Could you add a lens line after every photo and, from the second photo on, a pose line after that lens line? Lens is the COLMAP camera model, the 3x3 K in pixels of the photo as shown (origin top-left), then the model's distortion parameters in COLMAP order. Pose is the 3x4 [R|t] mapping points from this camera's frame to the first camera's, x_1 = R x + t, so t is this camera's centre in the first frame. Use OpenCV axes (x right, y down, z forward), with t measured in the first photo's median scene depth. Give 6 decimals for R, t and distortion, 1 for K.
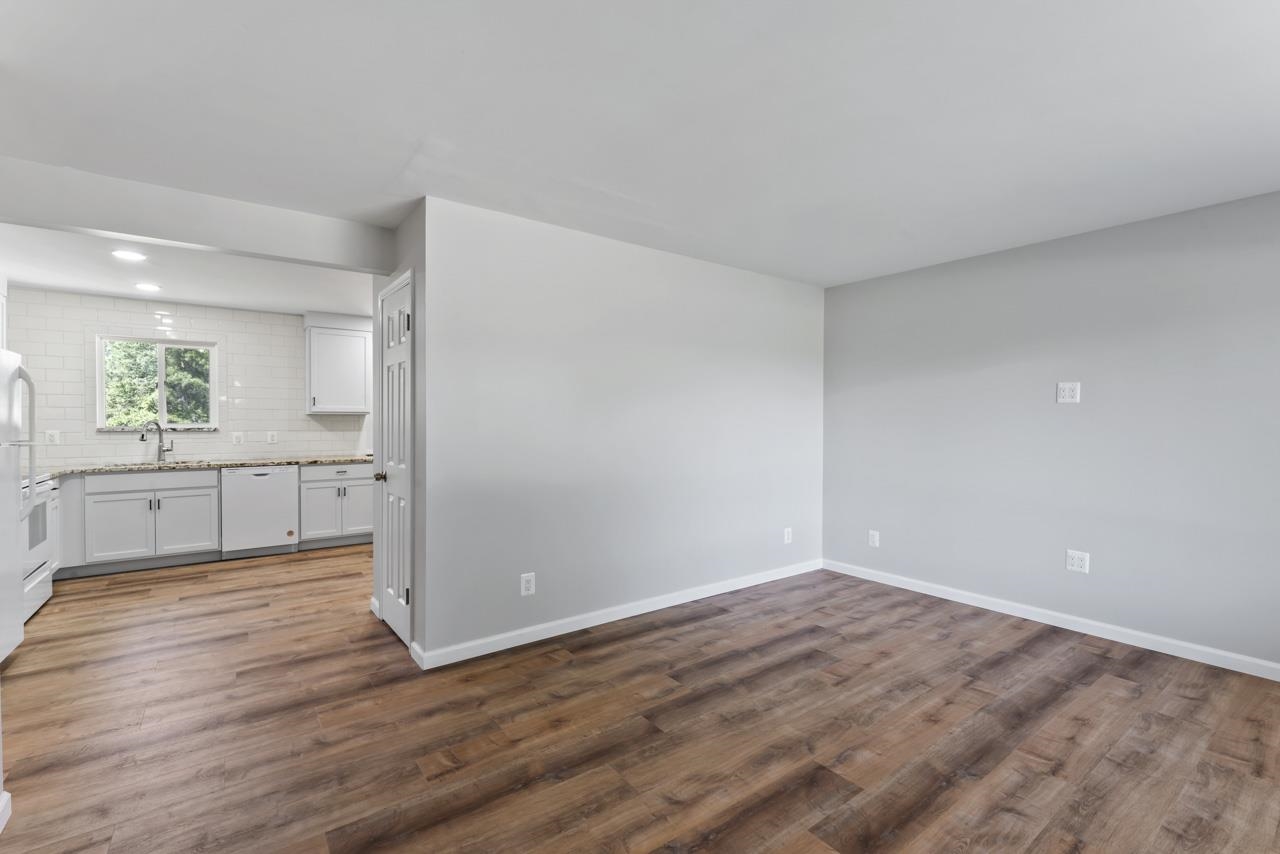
lens RADIAL K [[559.6, 0, 636.9], [0, 559.6, 424.6], [0, 0, 1]] dist [0.001148, 0.000246]
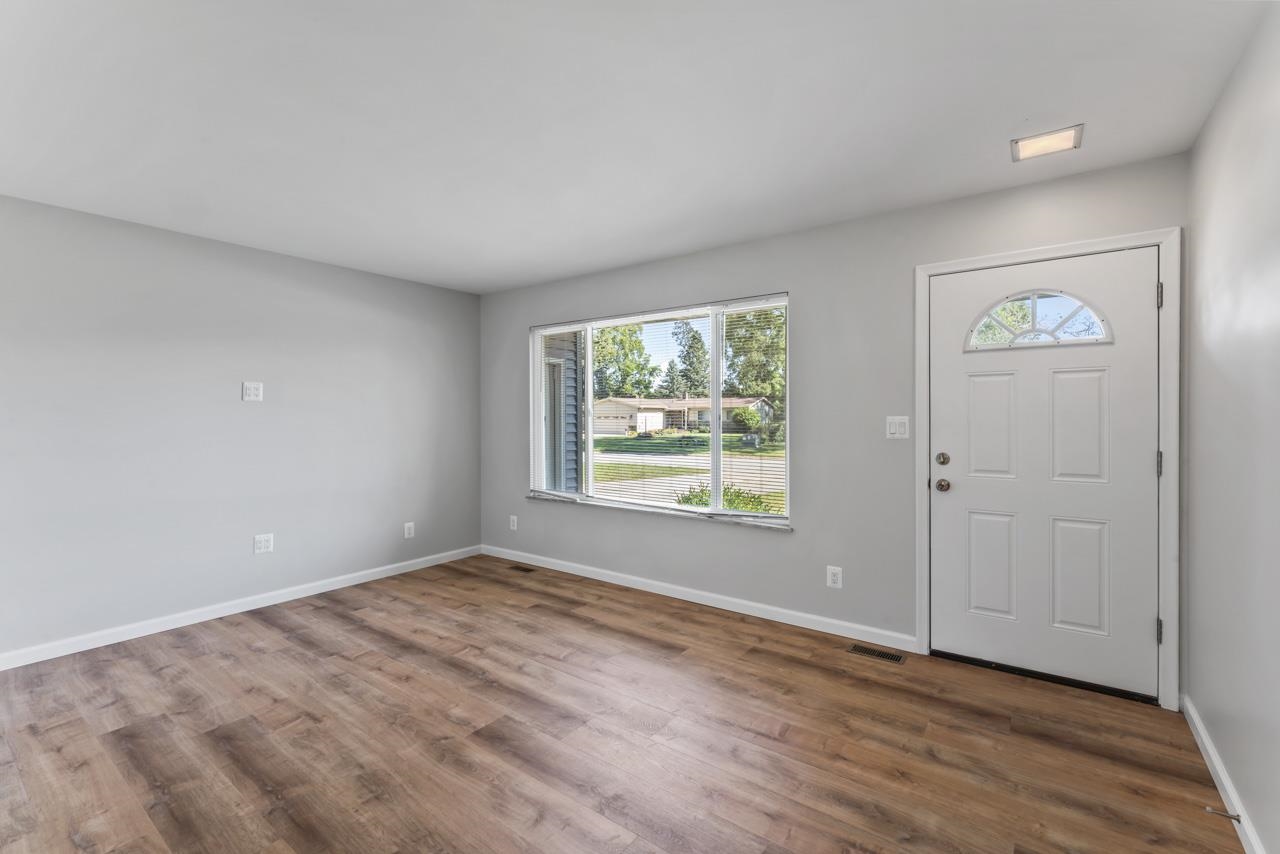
lens RADIAL K [[559.6, 0, 637.6], [0, 559.6, 421.5], [0, 0, 1]] dist [0.001148, 0.000246]
pose [[-0.291559, -0.012686, 0.956469, -0.551730], [0.007685, 0.999849, 0.015604, -0.011474], [-0.956522, 0.011900, -0.291418, 0.685397]]
